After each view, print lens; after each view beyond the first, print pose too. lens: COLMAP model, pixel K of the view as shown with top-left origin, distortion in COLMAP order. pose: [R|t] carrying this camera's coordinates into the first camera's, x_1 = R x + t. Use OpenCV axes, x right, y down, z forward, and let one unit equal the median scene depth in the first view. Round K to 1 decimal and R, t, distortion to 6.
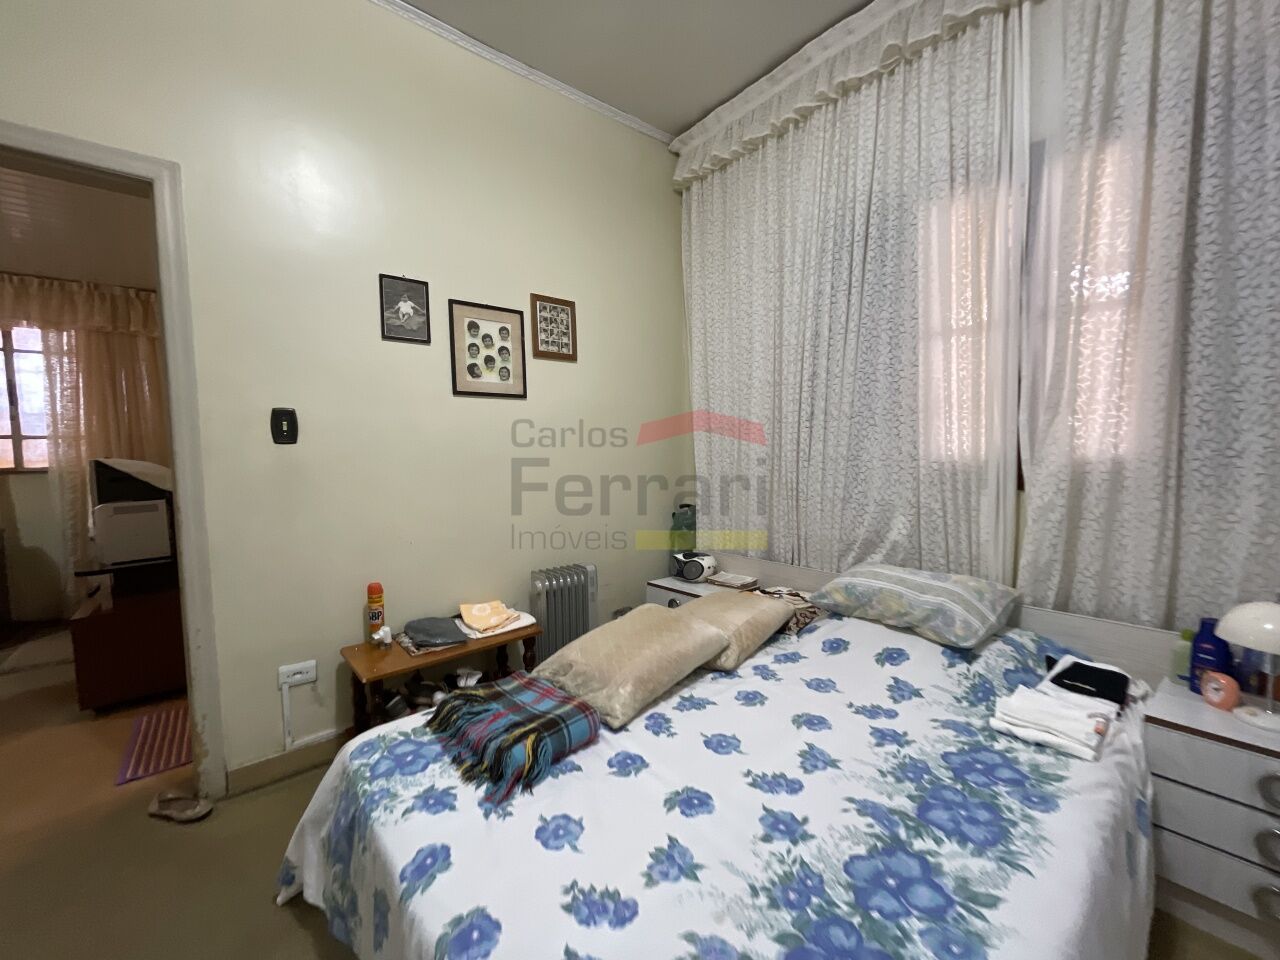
lens RADIAL K [[518.1, 0, 636.6], [0, 518.1, 481.8], [0, 0, 1]] dist [-0.006274, 0.001925]
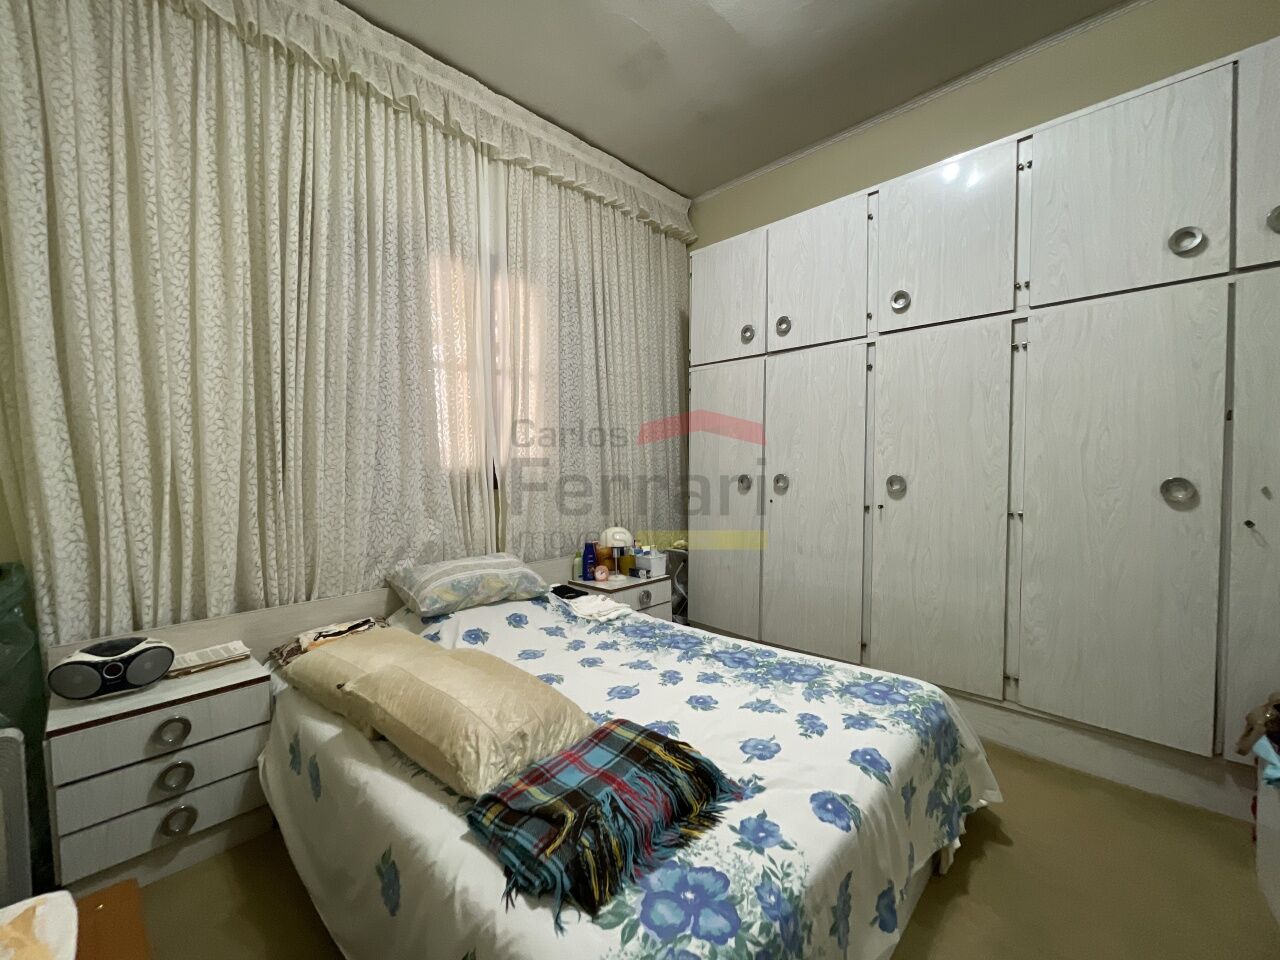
lens RADIAL K [[518.1, 0, 636.9], [0, 518.1, 482.5], [0, 0, 1]] dist [-0.006274, 0.001925]
pose [[-0.102730, -0.013737, 0.994614, -1.164913], [0.066430, 0.997578, 0.020640, -0.011133], [-0.992489, 0.068193, -0.101568, 1.180869]]
